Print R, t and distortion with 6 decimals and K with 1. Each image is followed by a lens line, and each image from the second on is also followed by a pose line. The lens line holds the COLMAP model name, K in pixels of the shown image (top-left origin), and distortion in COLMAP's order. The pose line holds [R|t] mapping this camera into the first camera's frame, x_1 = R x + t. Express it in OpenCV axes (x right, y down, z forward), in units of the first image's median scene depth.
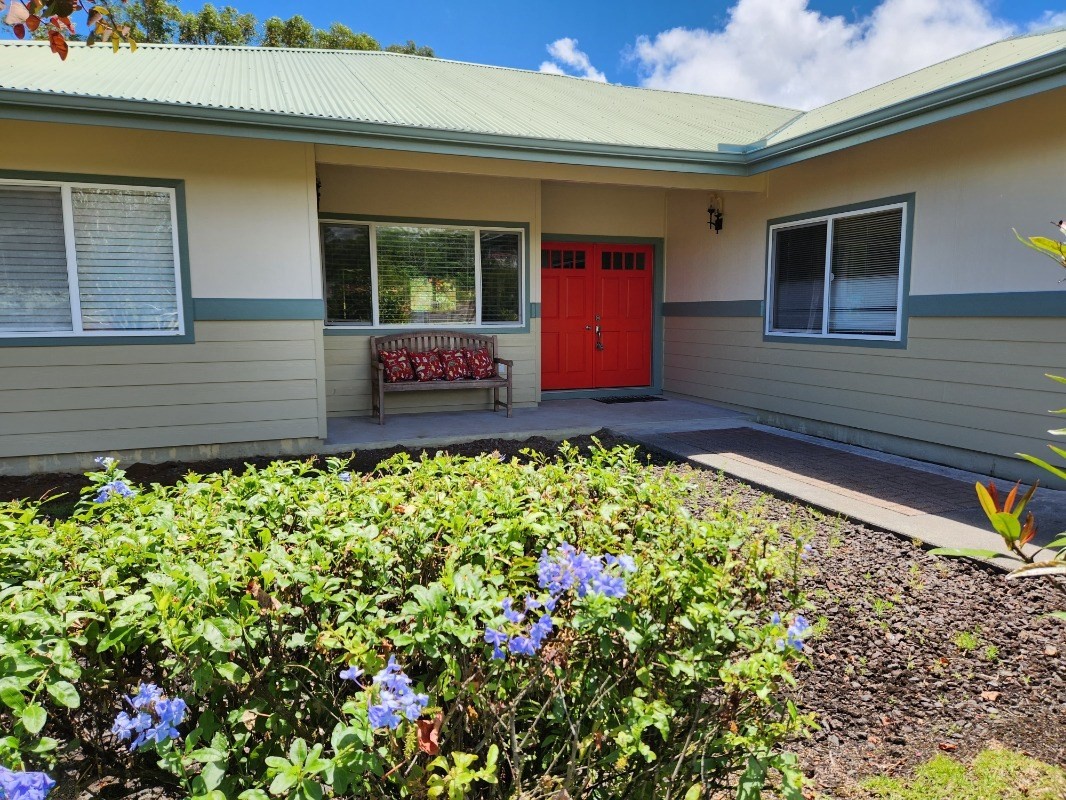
lens RADIAL K [[709.6, 0, 536.9], [0, 709.6, 394.1], [0, 0, 1]] dist [0.092590, -0.085713]
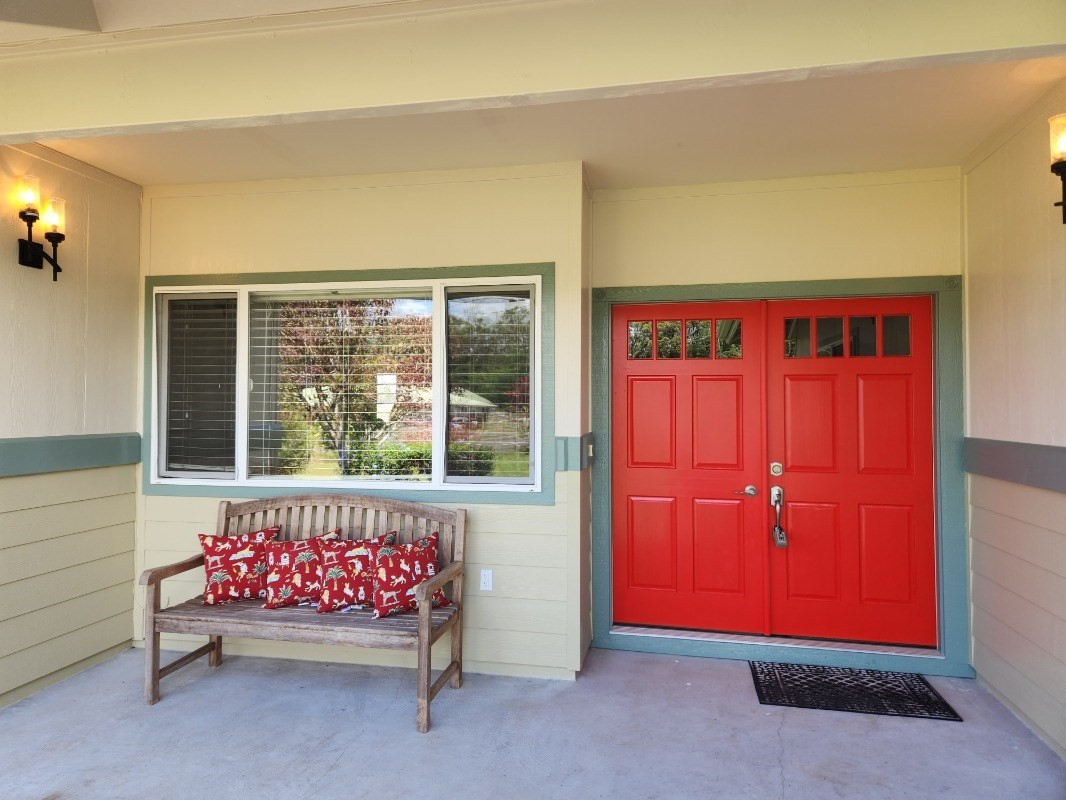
lens RADIAL K [[709.6, 0, 536.9], [0, 709.6, 394.1], [0, 0, 1]] dist [0.092590, -0.085713]
pose [[0.844140, -0.003754, -0.536109, 0.225289], [-0.067374, 0.991305, -0.113026, -0.107378], [0.531872, 0.131529, 0.836548, 0.636569]]
